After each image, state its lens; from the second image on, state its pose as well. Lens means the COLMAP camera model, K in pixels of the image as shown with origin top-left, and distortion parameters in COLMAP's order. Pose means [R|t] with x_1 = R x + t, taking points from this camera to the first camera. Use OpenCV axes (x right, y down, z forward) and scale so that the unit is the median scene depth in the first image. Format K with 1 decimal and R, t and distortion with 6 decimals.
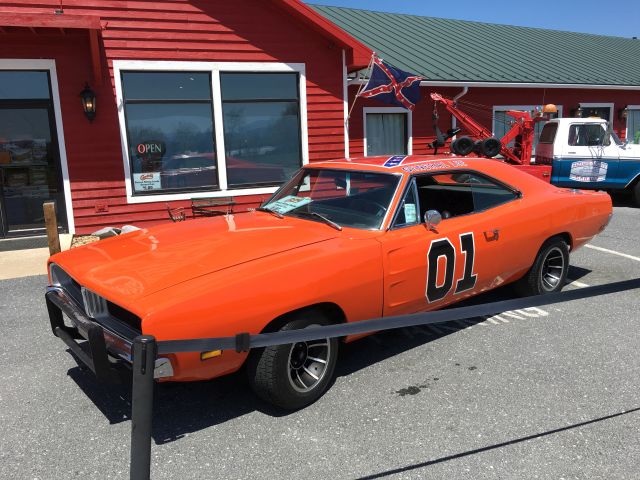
lens RADIAL K [[537.2, 0, 320.0], [0, 537.2, 240.0], [0, 0, 1]] dist [0.117260, -0.163849]
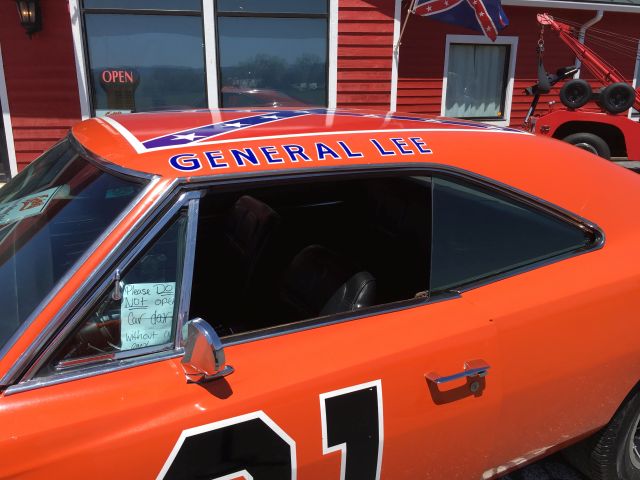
lens RADIAL K [[537.2, 0, 320.0], [0, 537.2, 240.0], [0, 0, 1]] dist [0.117260, -0.163849]
pose [[0.974470, 0.103991, -0.198980, 0.121265], [-0.082276, 0.990013, 0.114473, -0.050959], [0.208897, -0.095179, 0.973295, 0.281521]]
